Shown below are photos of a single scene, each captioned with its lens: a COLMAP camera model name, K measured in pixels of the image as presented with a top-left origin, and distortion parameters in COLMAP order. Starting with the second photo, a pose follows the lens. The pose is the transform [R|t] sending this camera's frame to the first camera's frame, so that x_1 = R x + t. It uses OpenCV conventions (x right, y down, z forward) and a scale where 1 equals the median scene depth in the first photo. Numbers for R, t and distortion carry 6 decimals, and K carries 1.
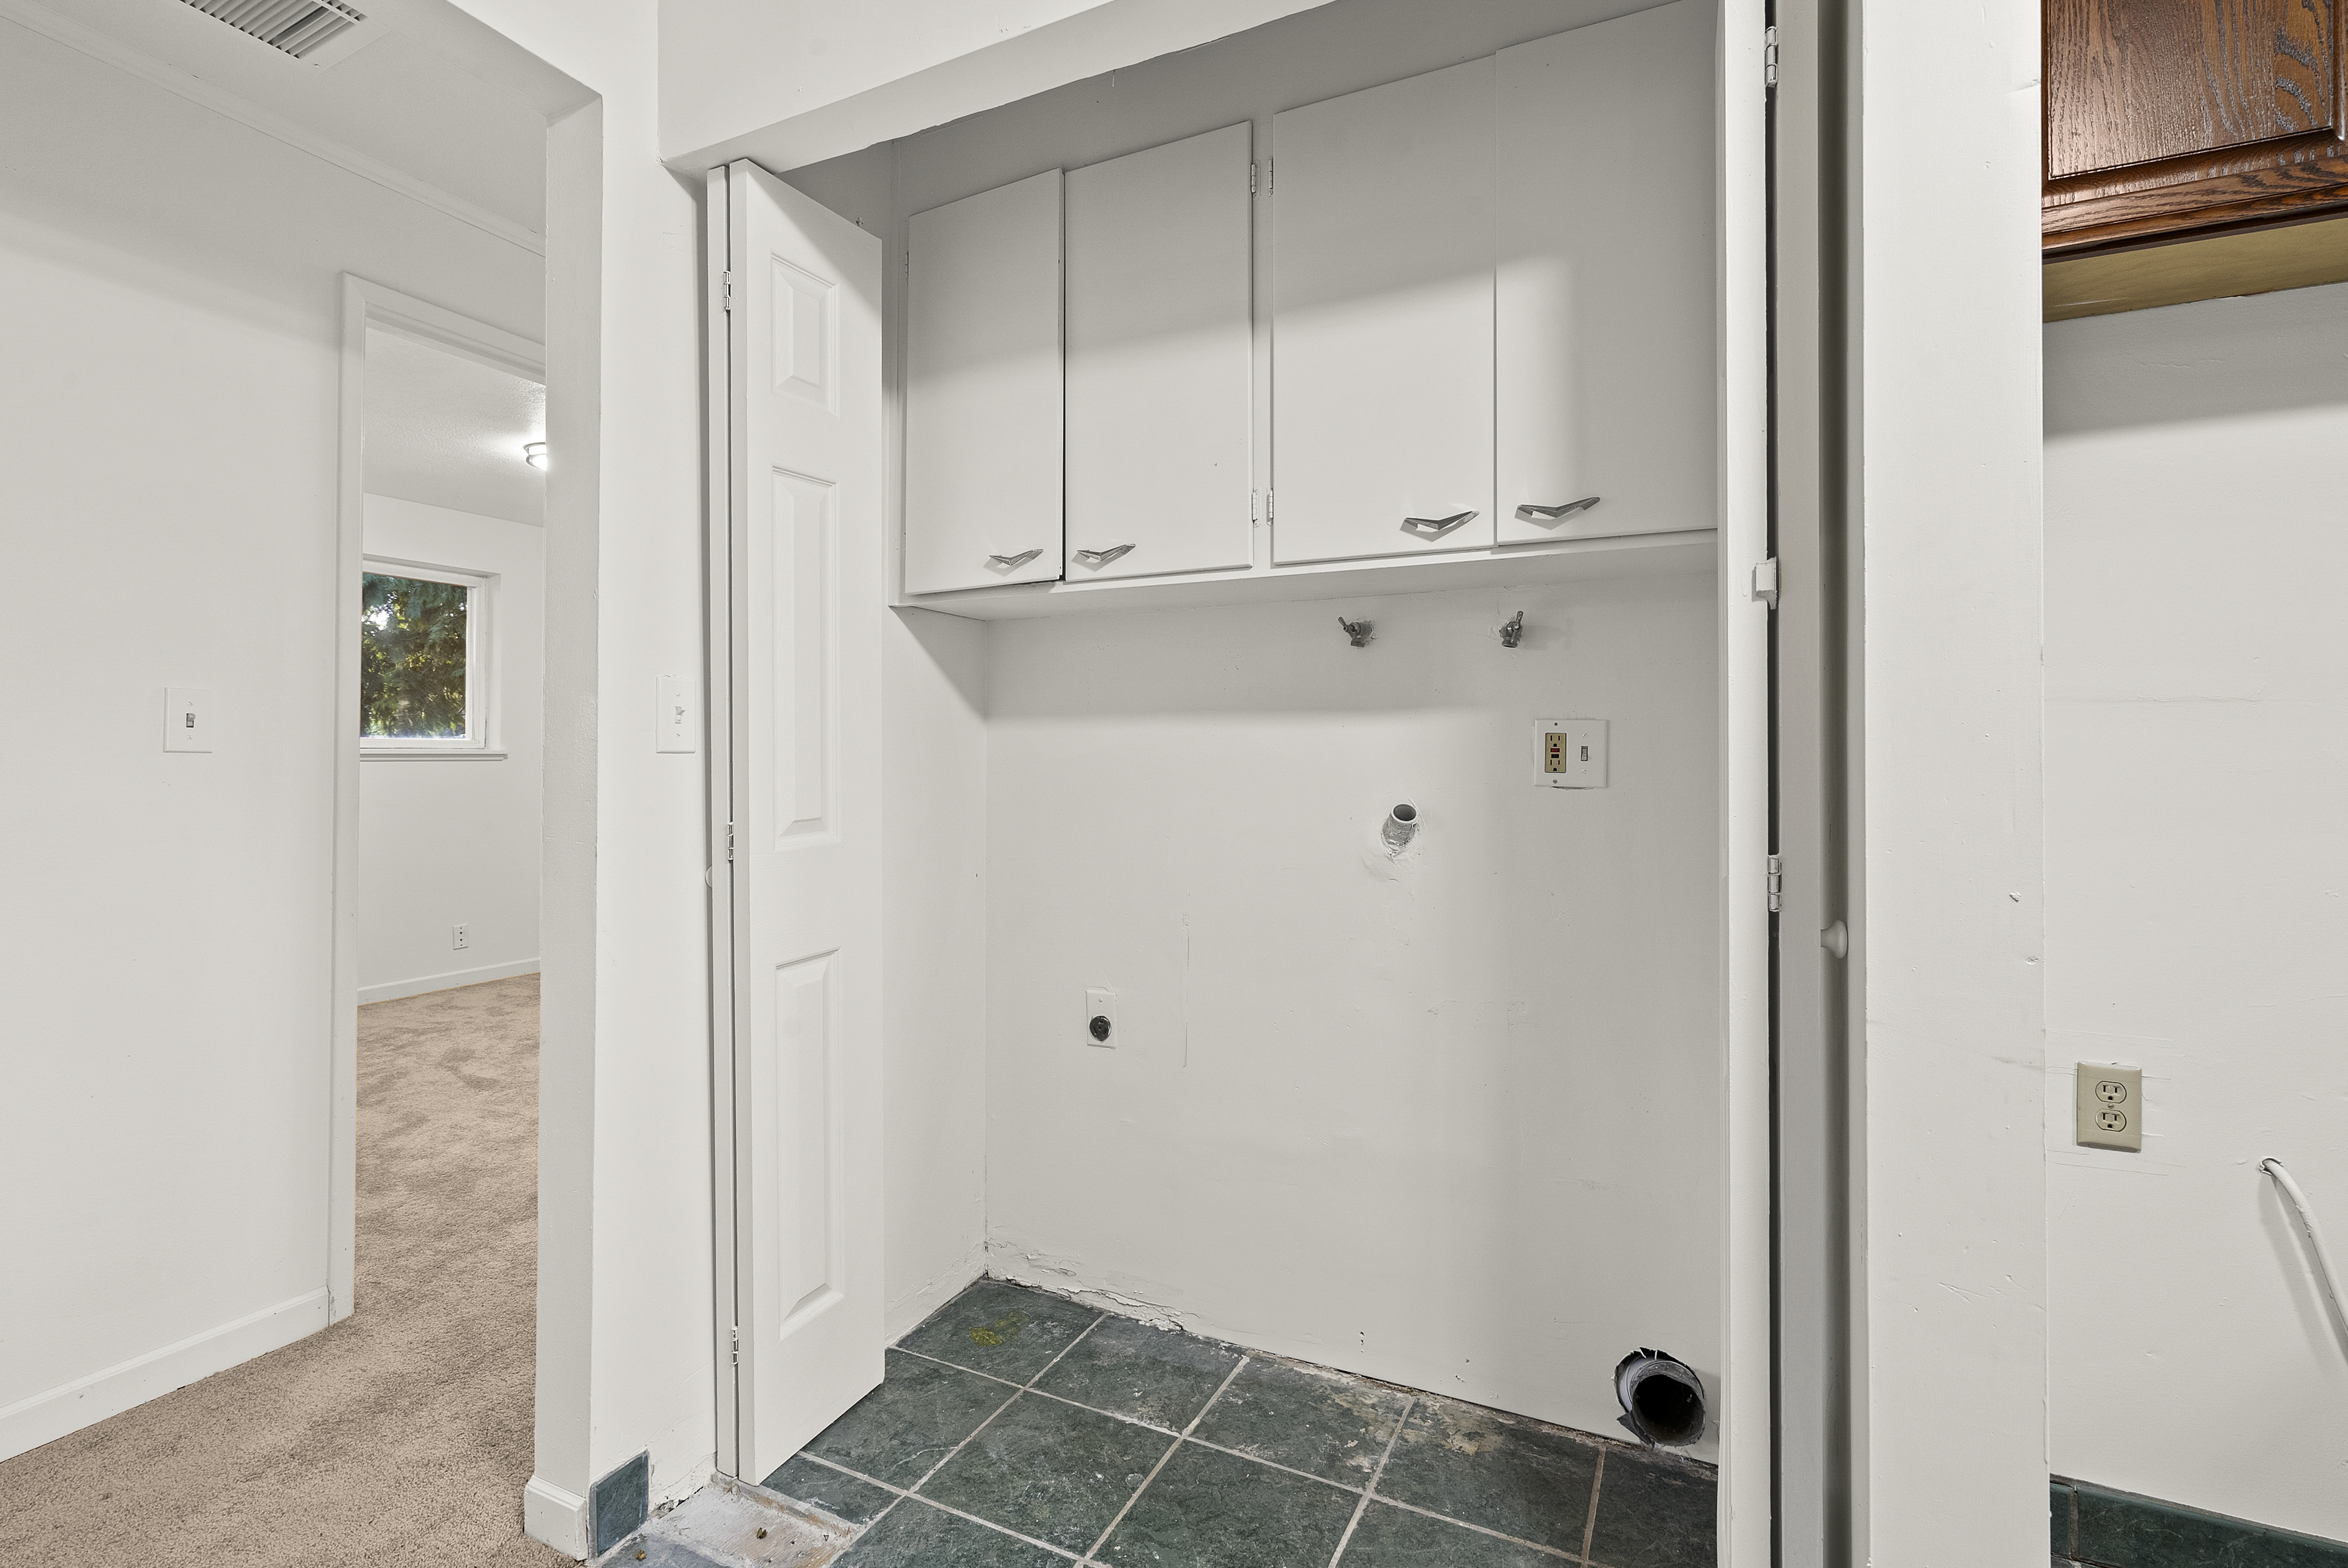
lens RADIAL K [[1072.1, 0, 1175.0], [0, 1072.1, 755.8], [0, 0, 1]] dist [-0.000998, 0.000315]
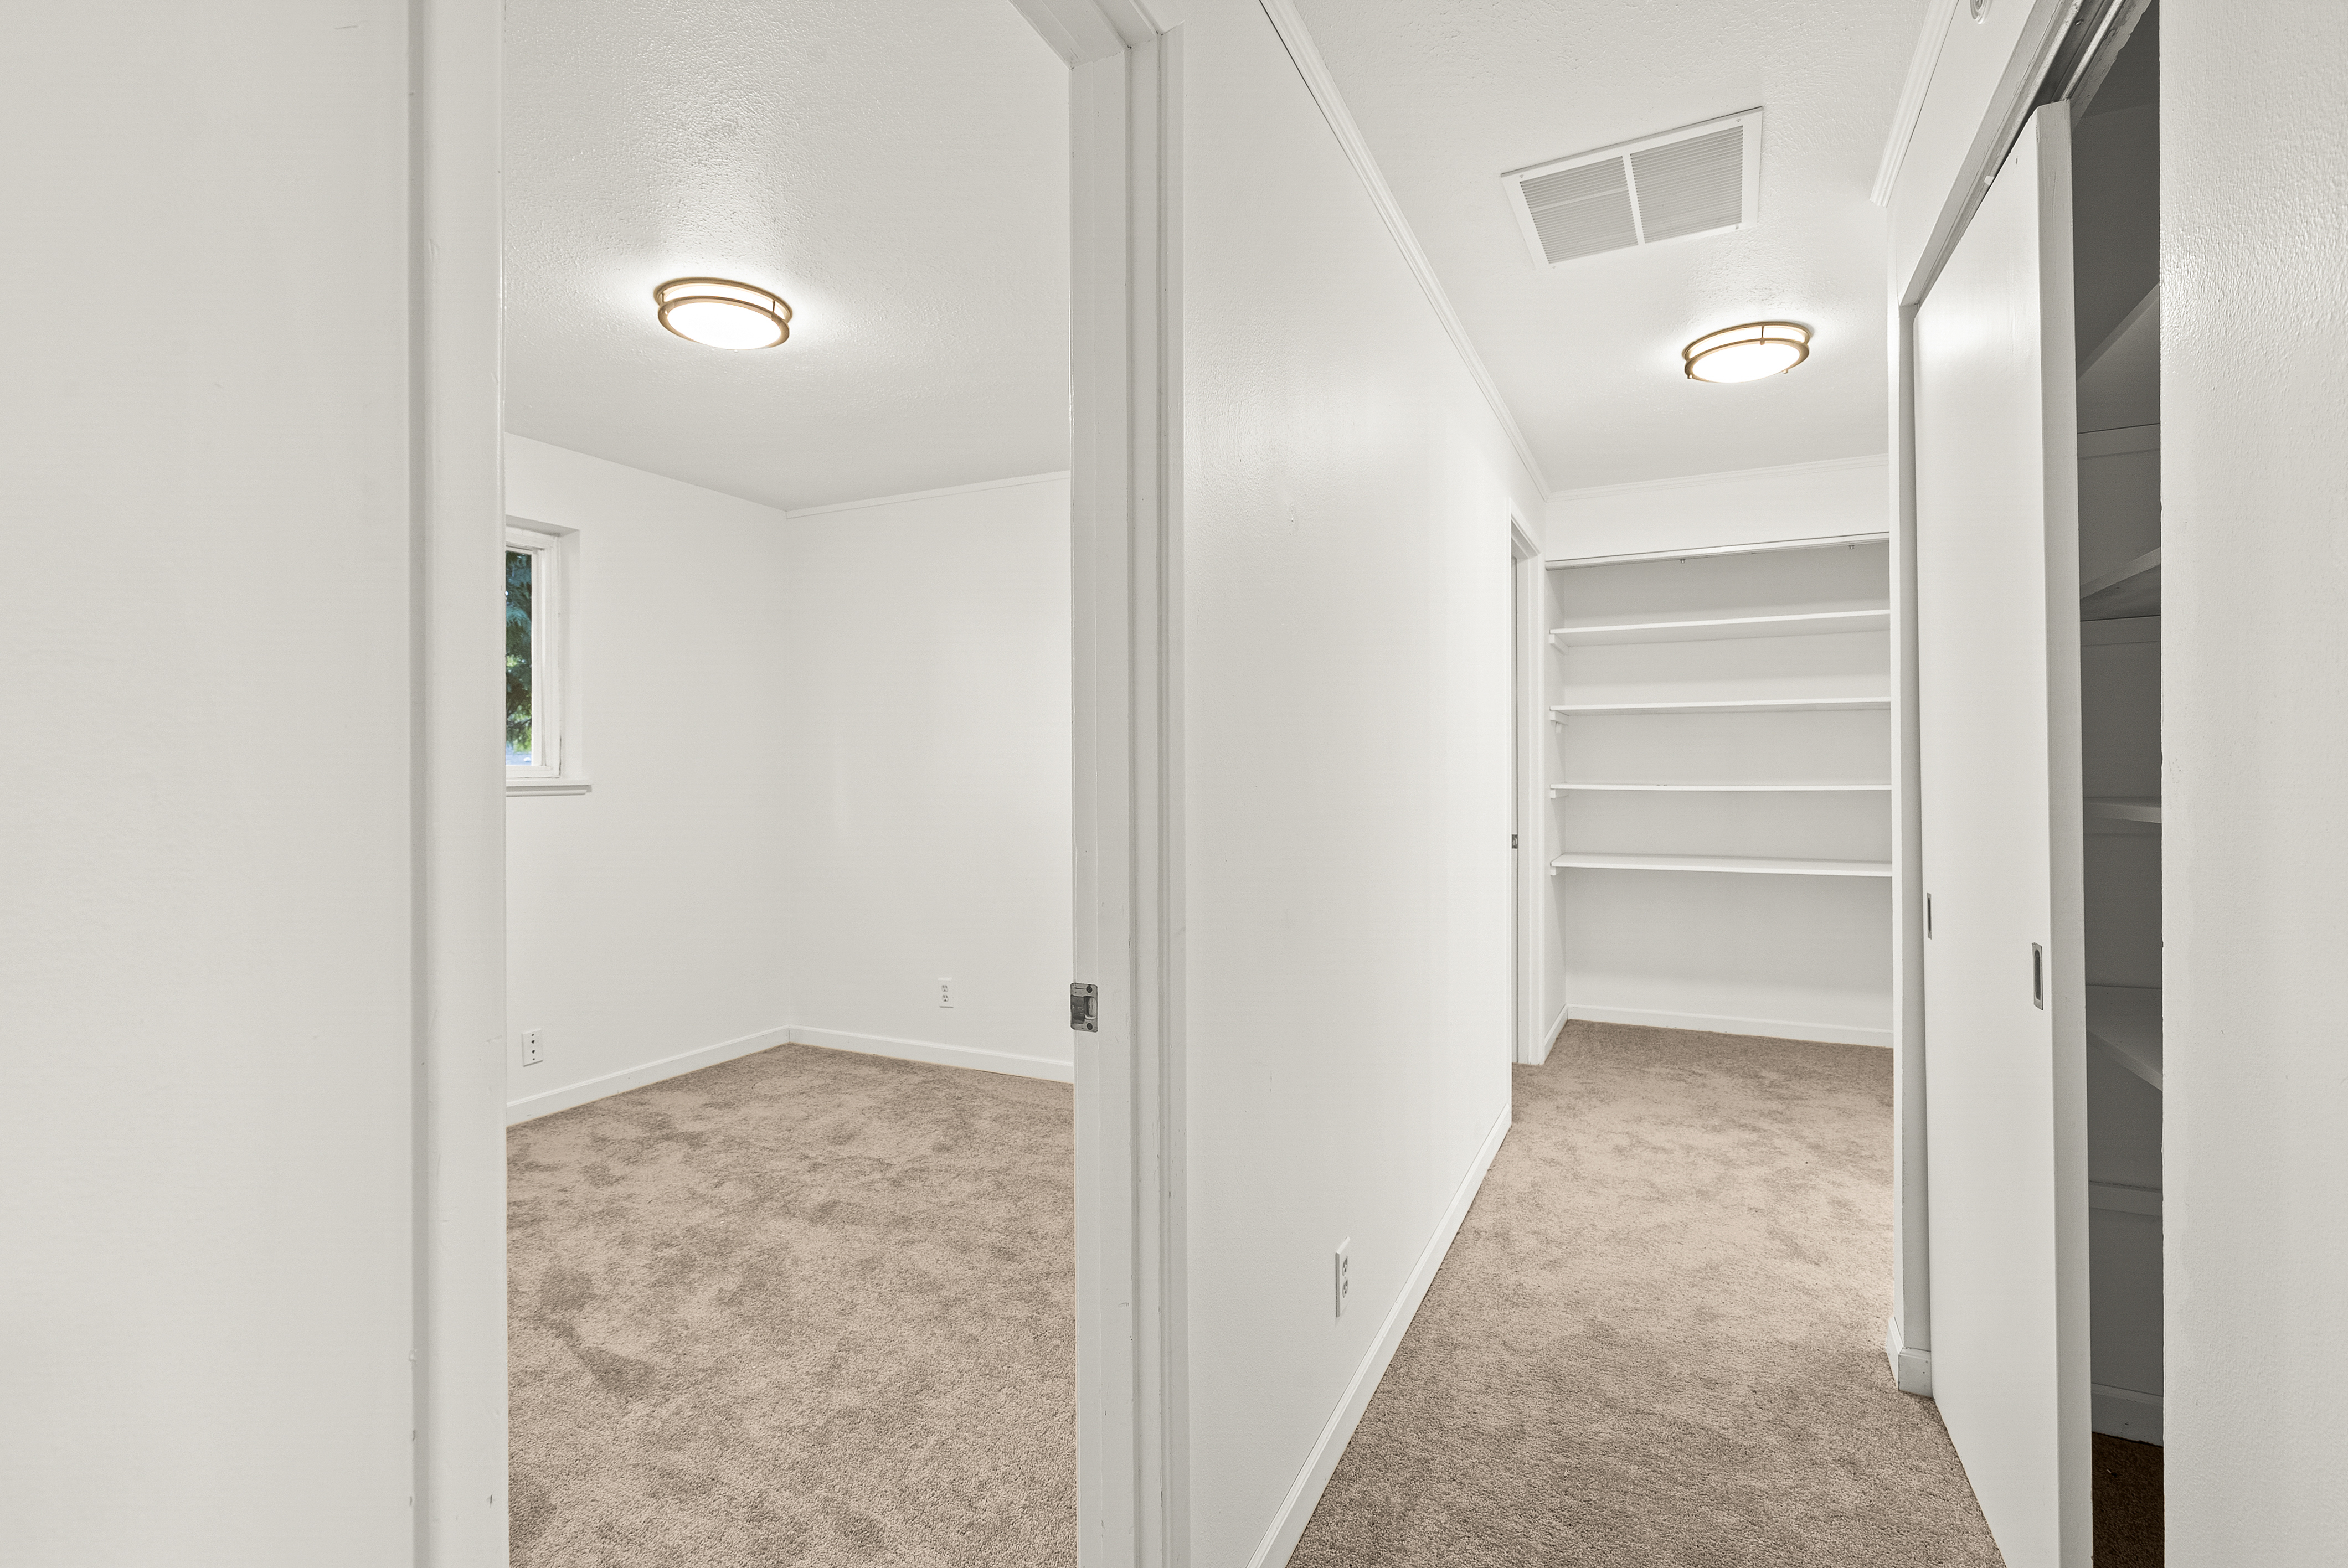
lens RADIAL K [[1062.6, 0, 1176.2], [0, 1062.6, 779.2], [0, 0, 1]] dist [-0.004124, 0.000289]
pose [[0.999967, -0.007778, 0.002371, -0.271407], [0.007765, 0.999956, 0.005292, -0.007240], [-0.002412, -0.005274, 0.999983, 0.338089]]
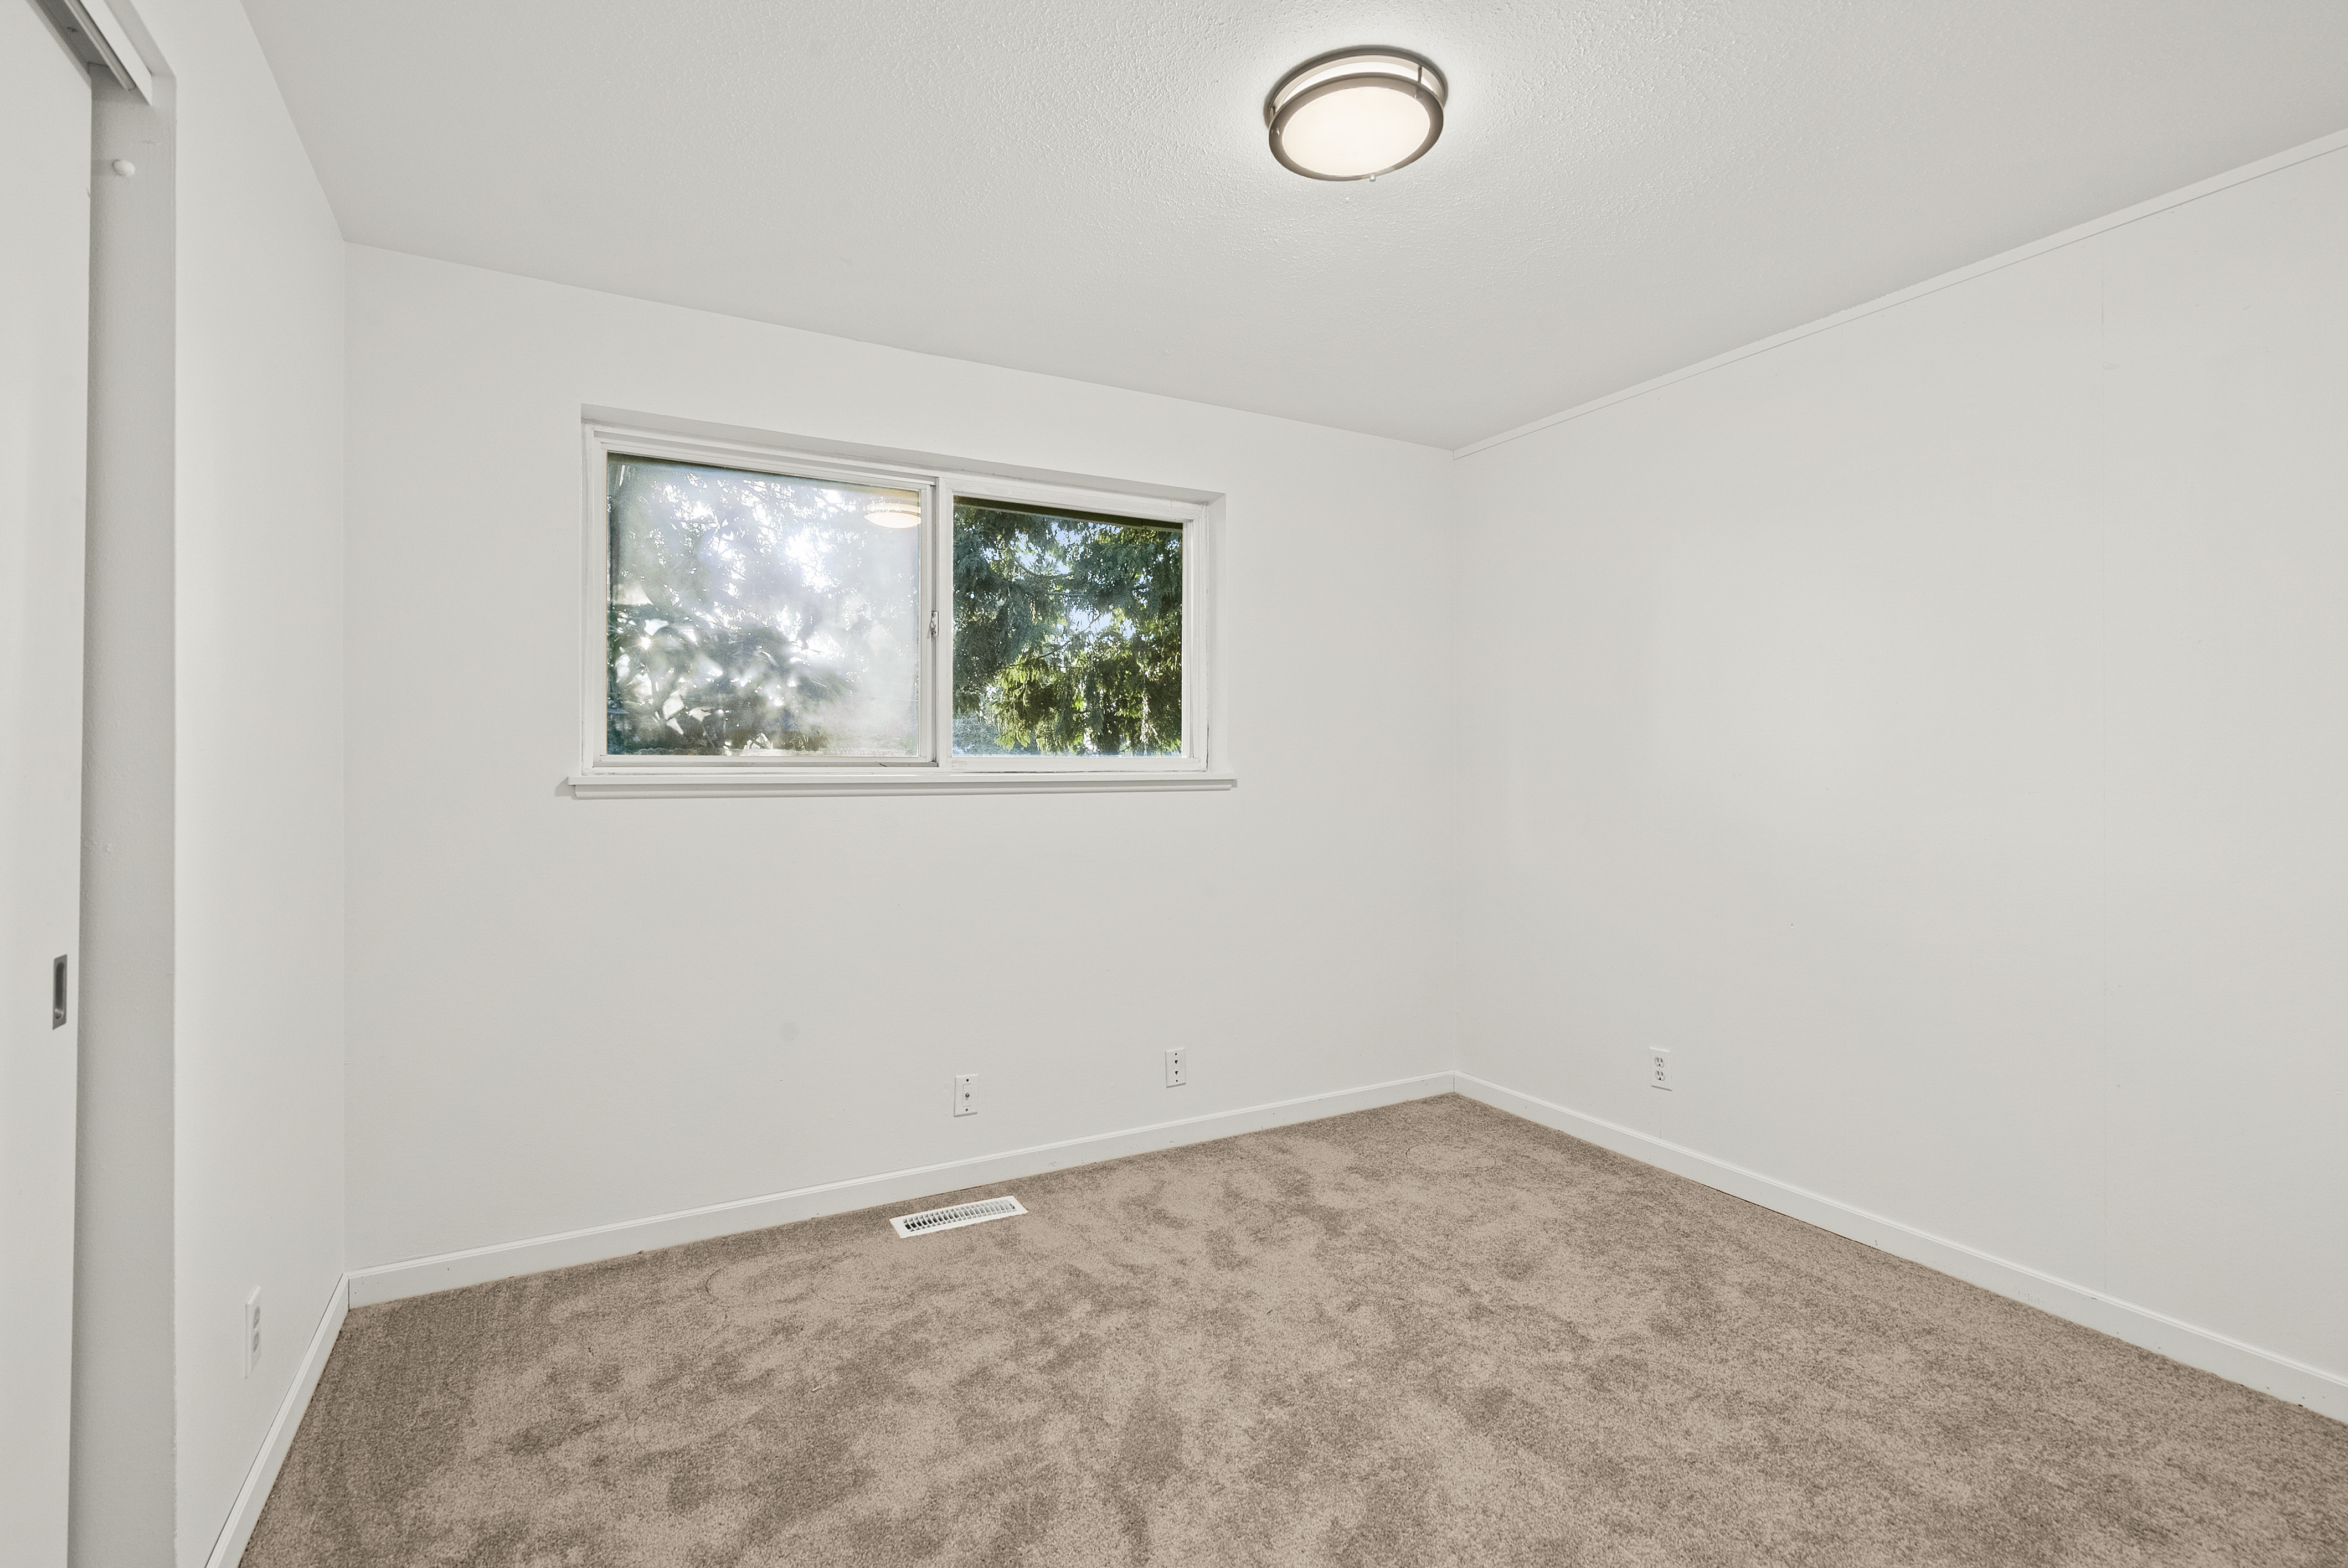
lens RADIAL K [[1081.4, 0, 1171.7], [0, 1081.4, 770.4], [0, 0, 1]] dist [0.000326, 0.000014]
pose [[0.817100, -0.004268, -0.576480, -0.328041], [0.003873, 0.999991, -0.001915, -0.006633], [0.576483, -0.000668, 0.817109, 0.522633]]
